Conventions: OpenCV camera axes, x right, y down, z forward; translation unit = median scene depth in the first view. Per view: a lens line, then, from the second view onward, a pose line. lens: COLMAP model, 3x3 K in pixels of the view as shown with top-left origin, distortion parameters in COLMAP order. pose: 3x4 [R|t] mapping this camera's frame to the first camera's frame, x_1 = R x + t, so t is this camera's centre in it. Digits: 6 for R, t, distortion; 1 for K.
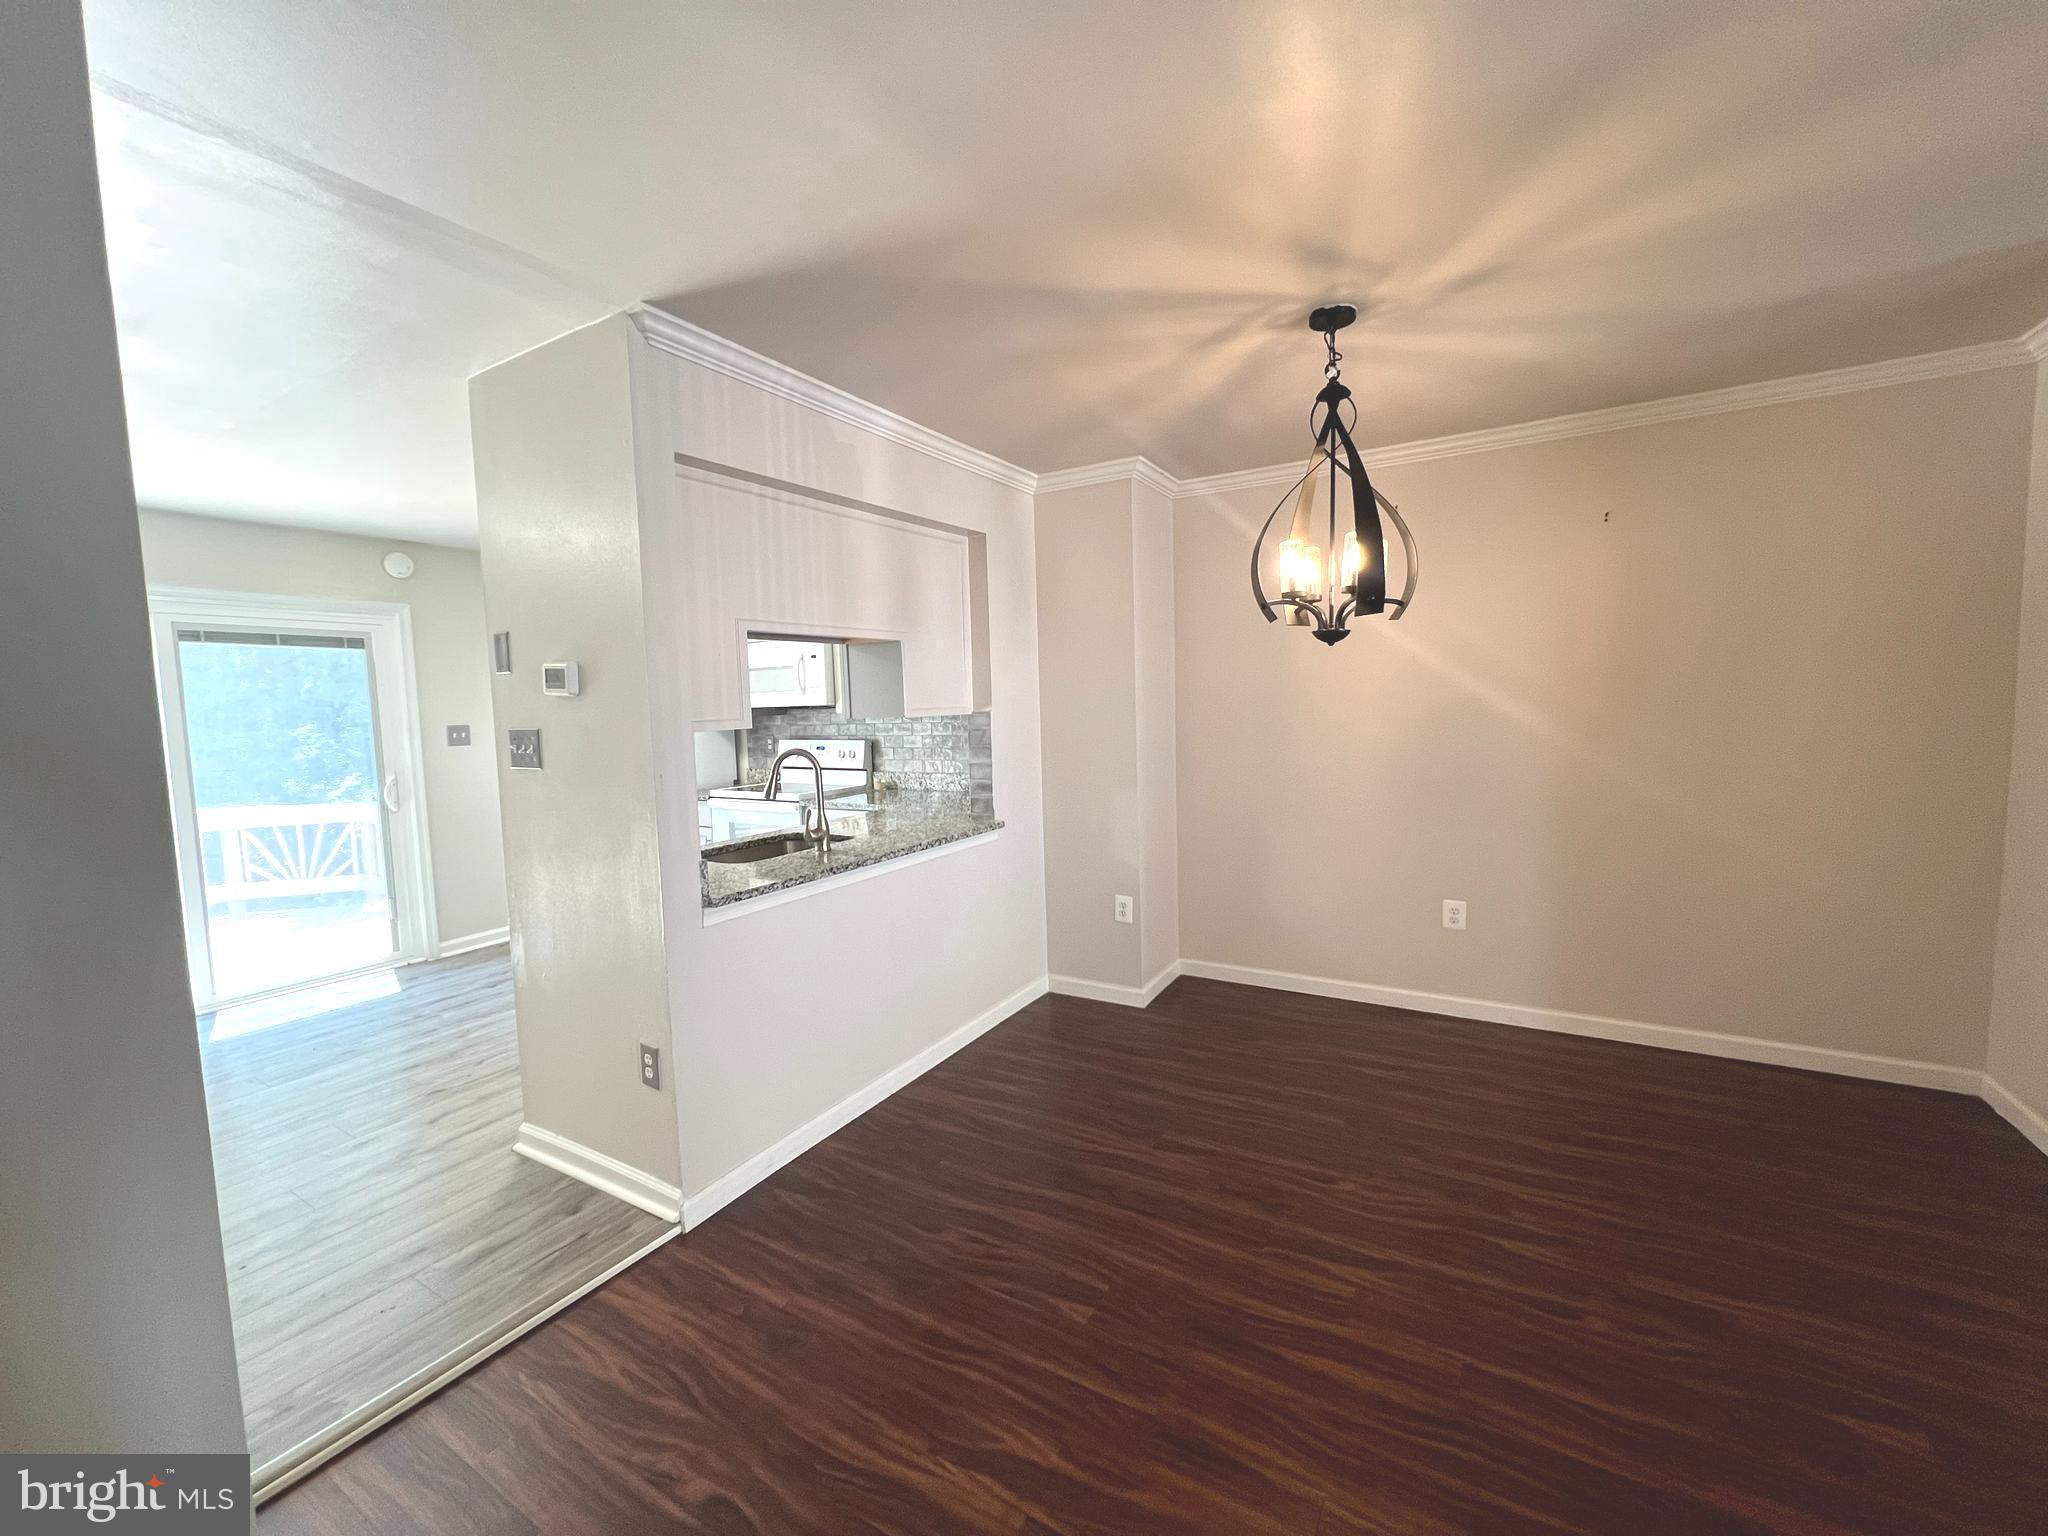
lens RADIAL K [[821.2, 0, 1022.2], [0, 821.2, 771.6], [0, 0, 1]] dist [0.000145, 0.000346]
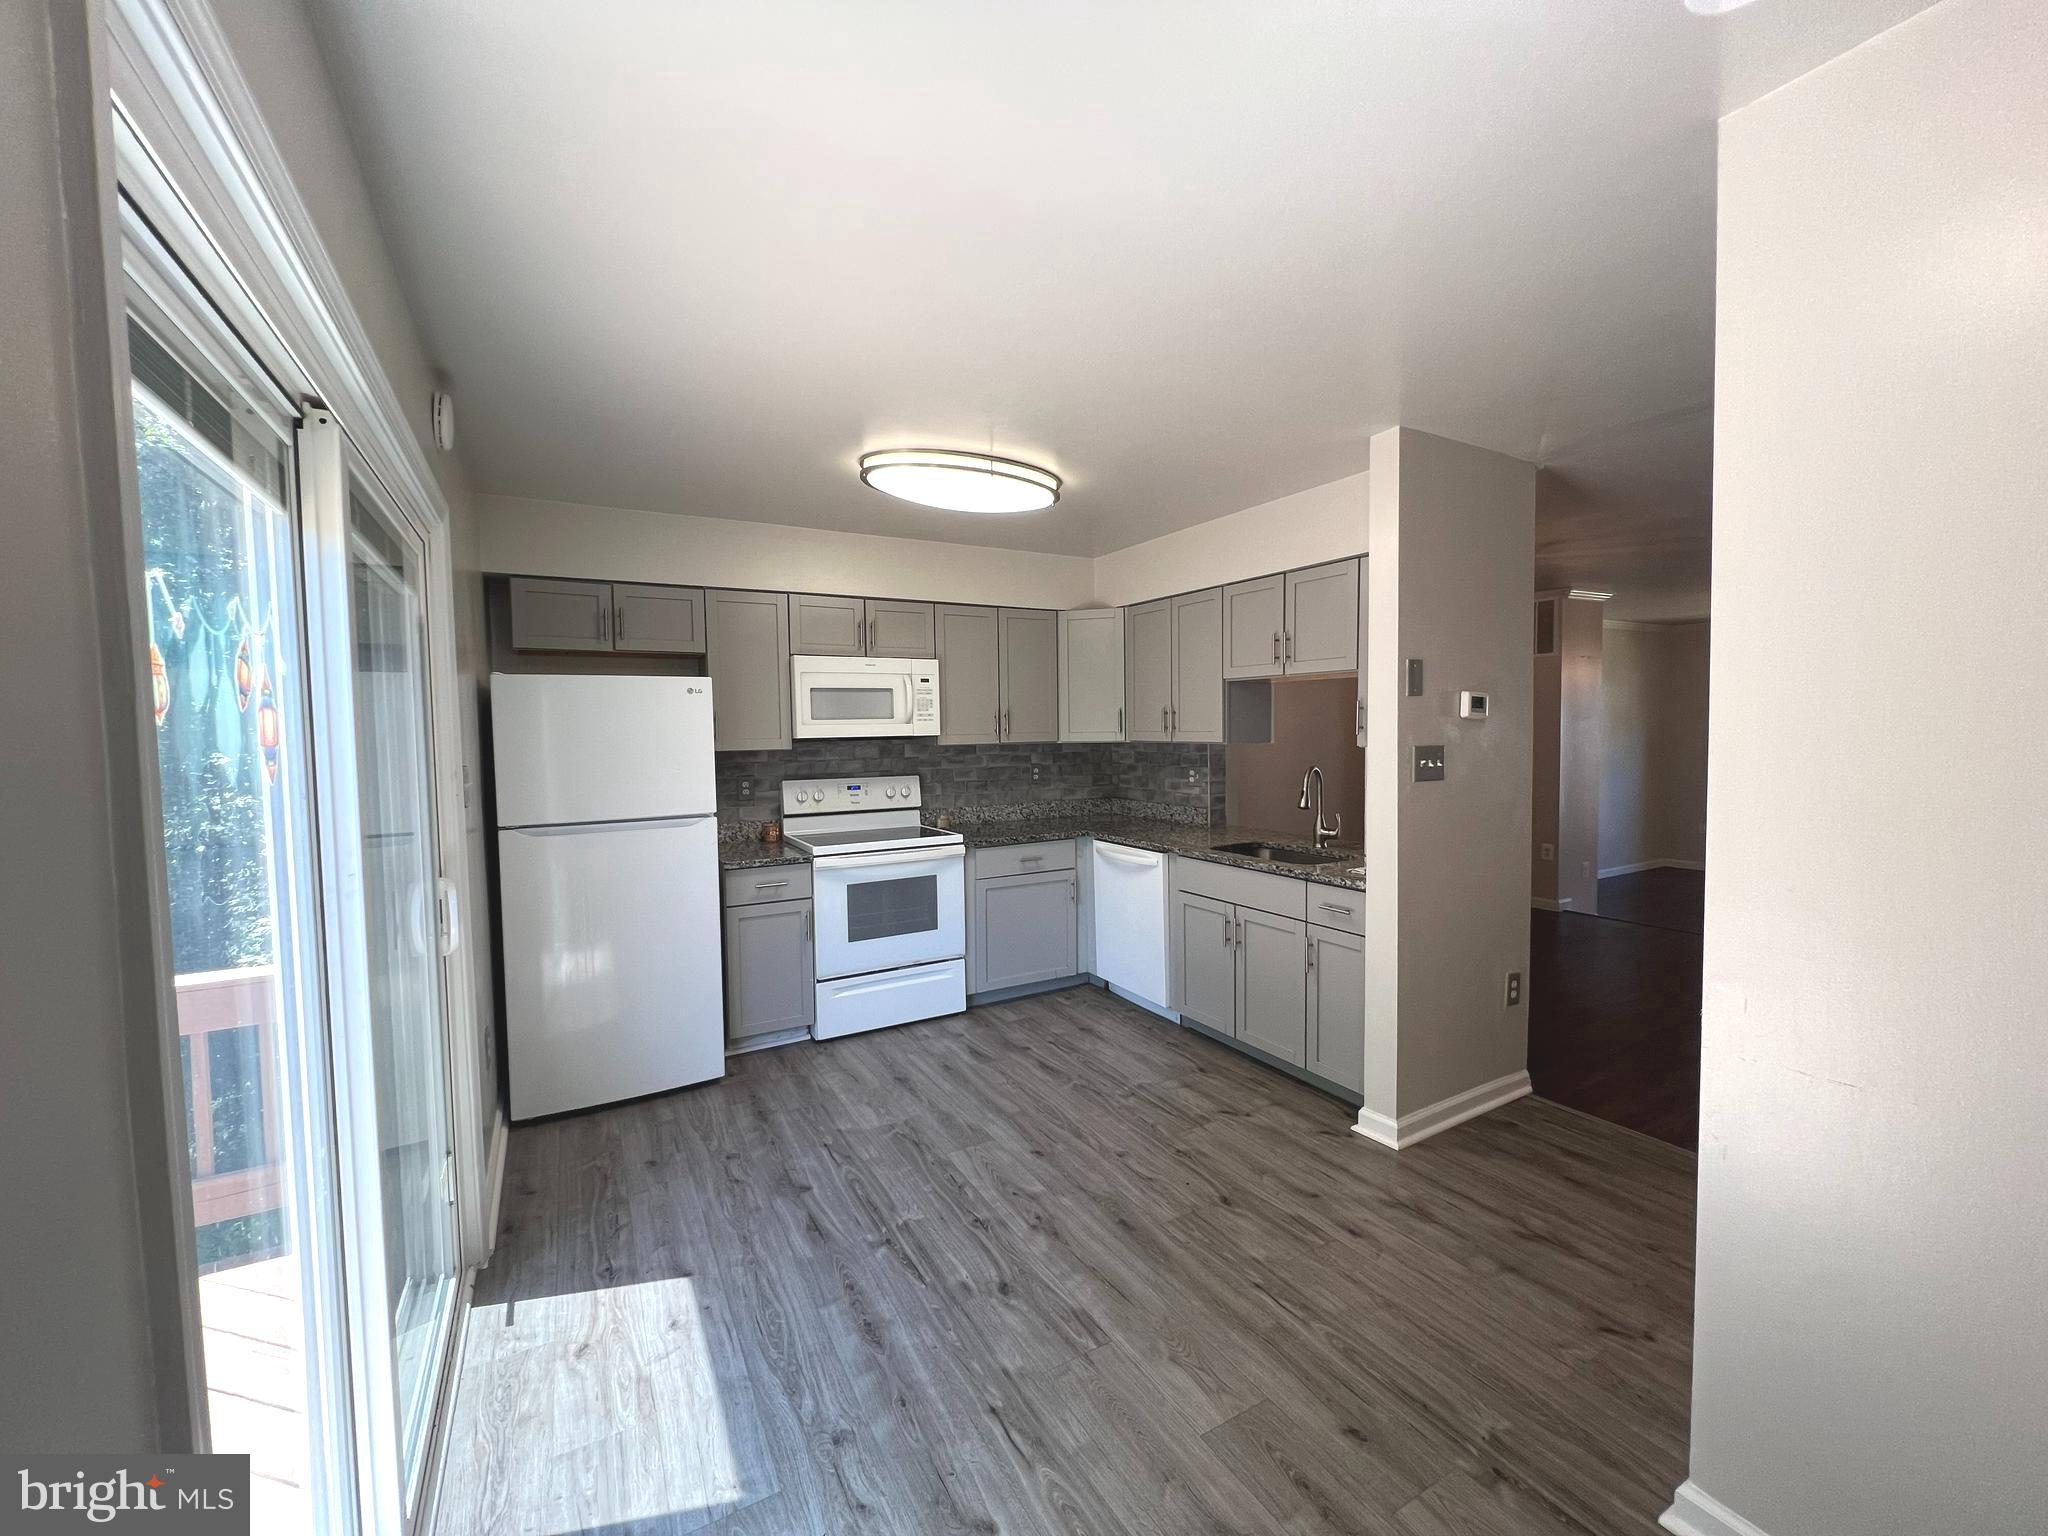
lens RADIAL K [[821.2, 0, 1022.2], [0, 821.2, 771.6], [0, 0, 1]] dist [0.000145, 0.000346]
pose [[0.488908, -0.024086, 0.872003, -1.269419], [0.075336, 0.997050, -0.014699, -0.028198], [-0.869076, 0.072879, 0.489280, 0.630937]]
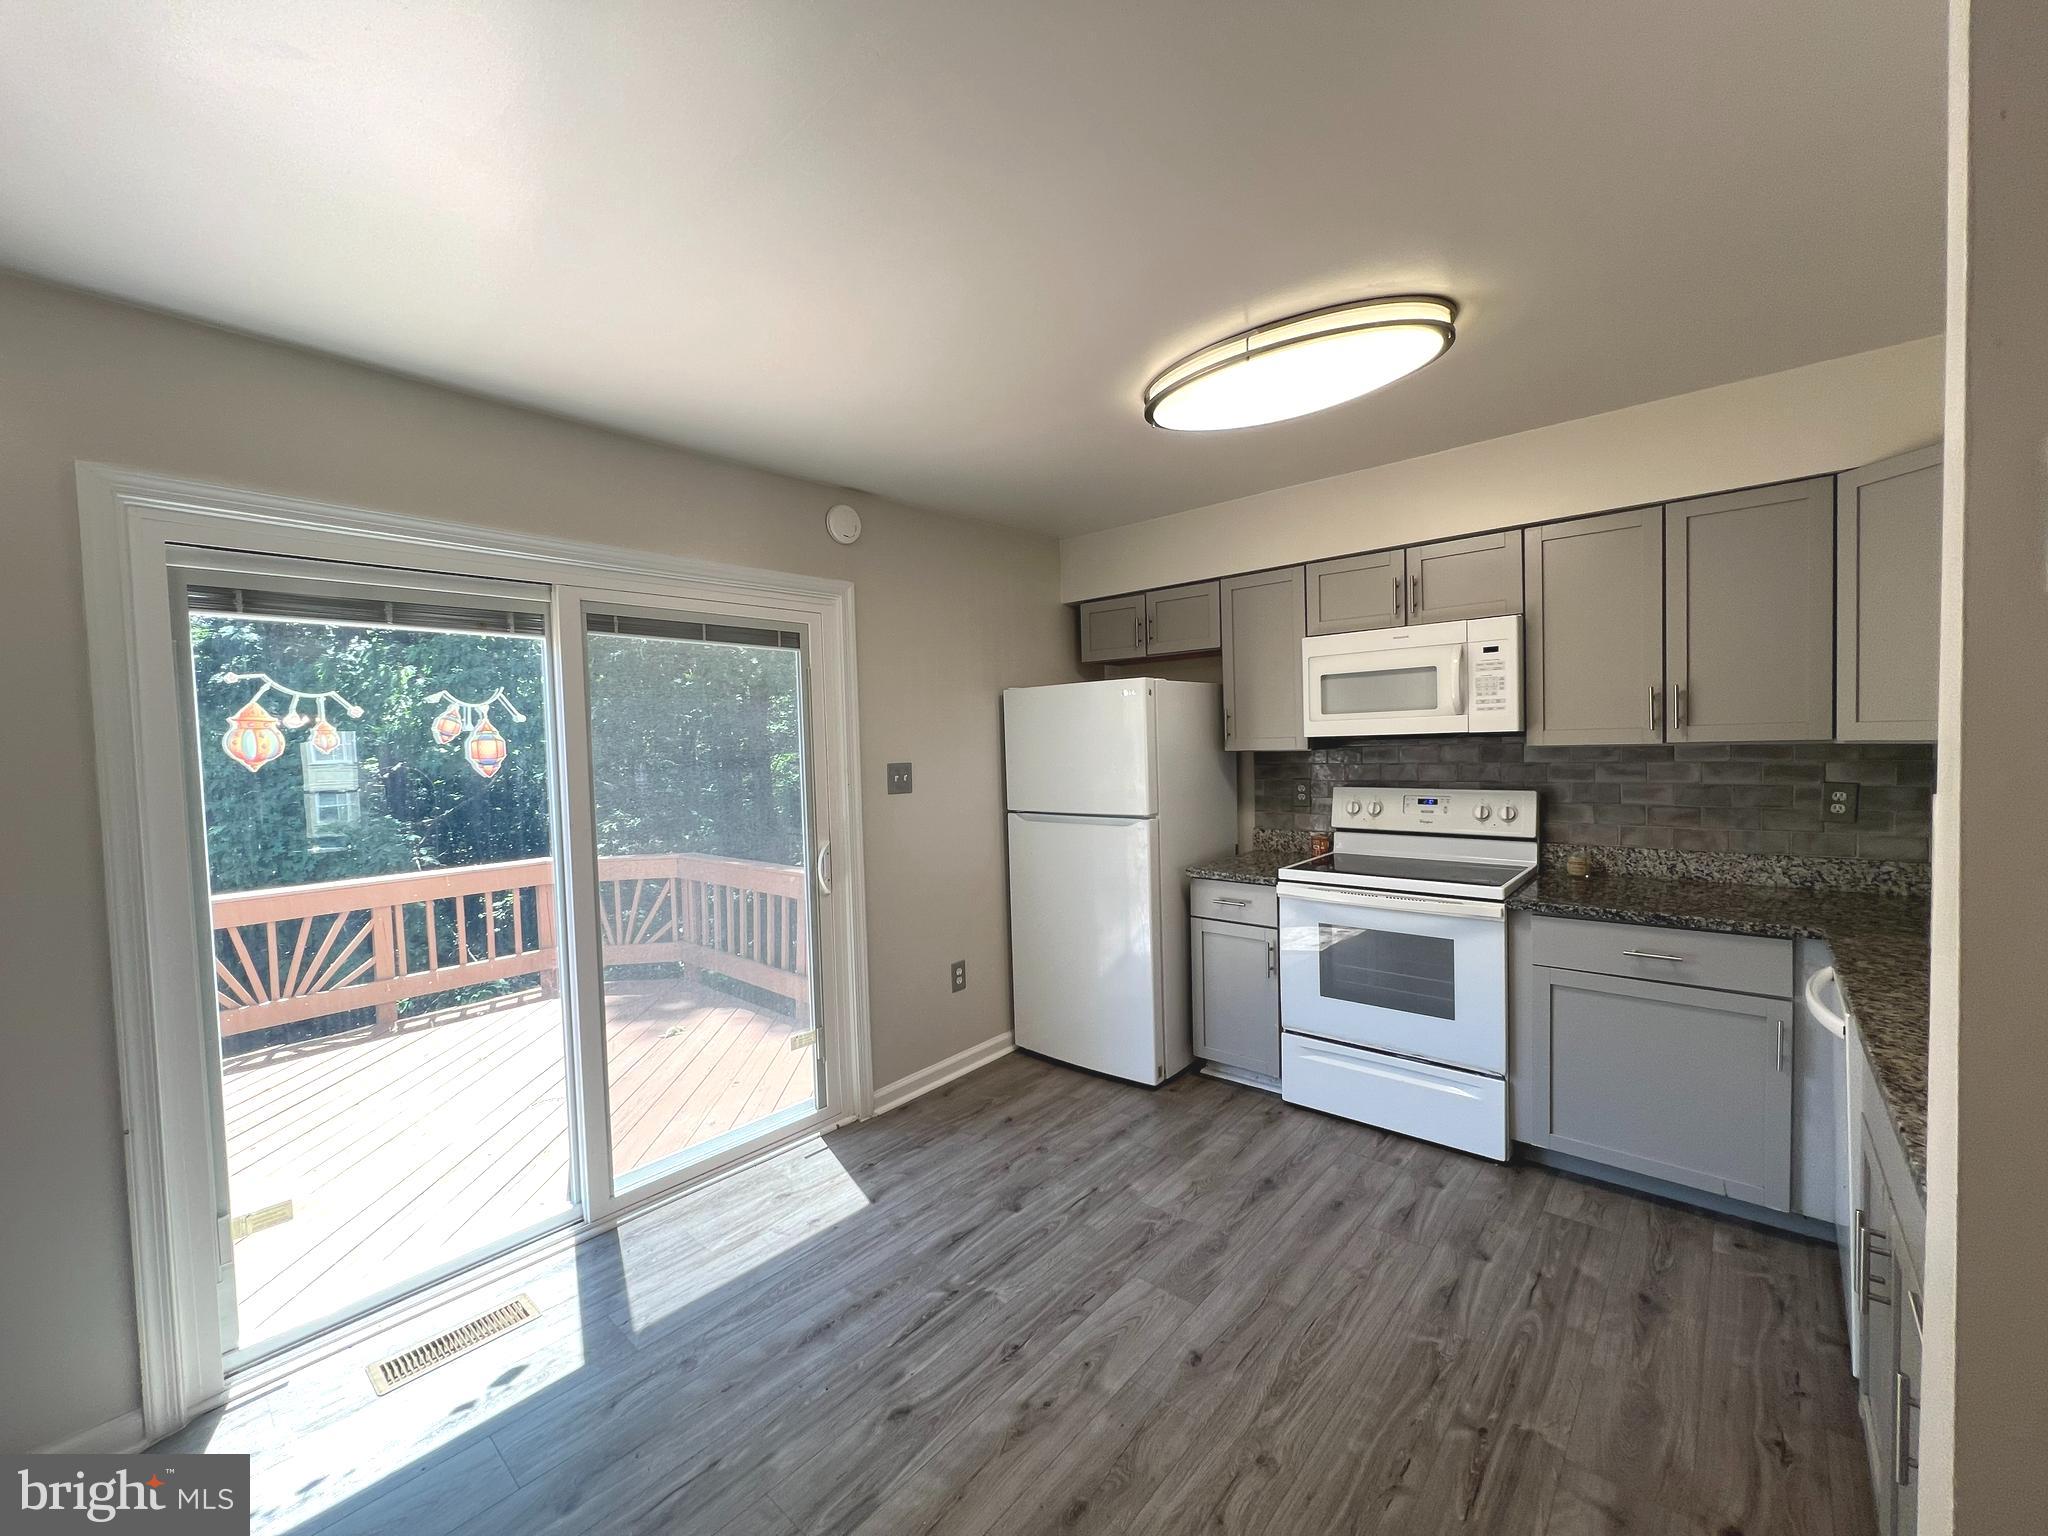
lens RADIAL K [[821.2, 0, 1022.2], [0, 821.2, 771.6], [0, 0, 1]] dist [0.000145, 0.000346]
pose [[0.984562, 0.005759, -0.174943, -0.628368], [-0.012706, 0.999173, -0.038619, -0.033318], [0.174575, 0.040246, 0.983821, 0.474654]]
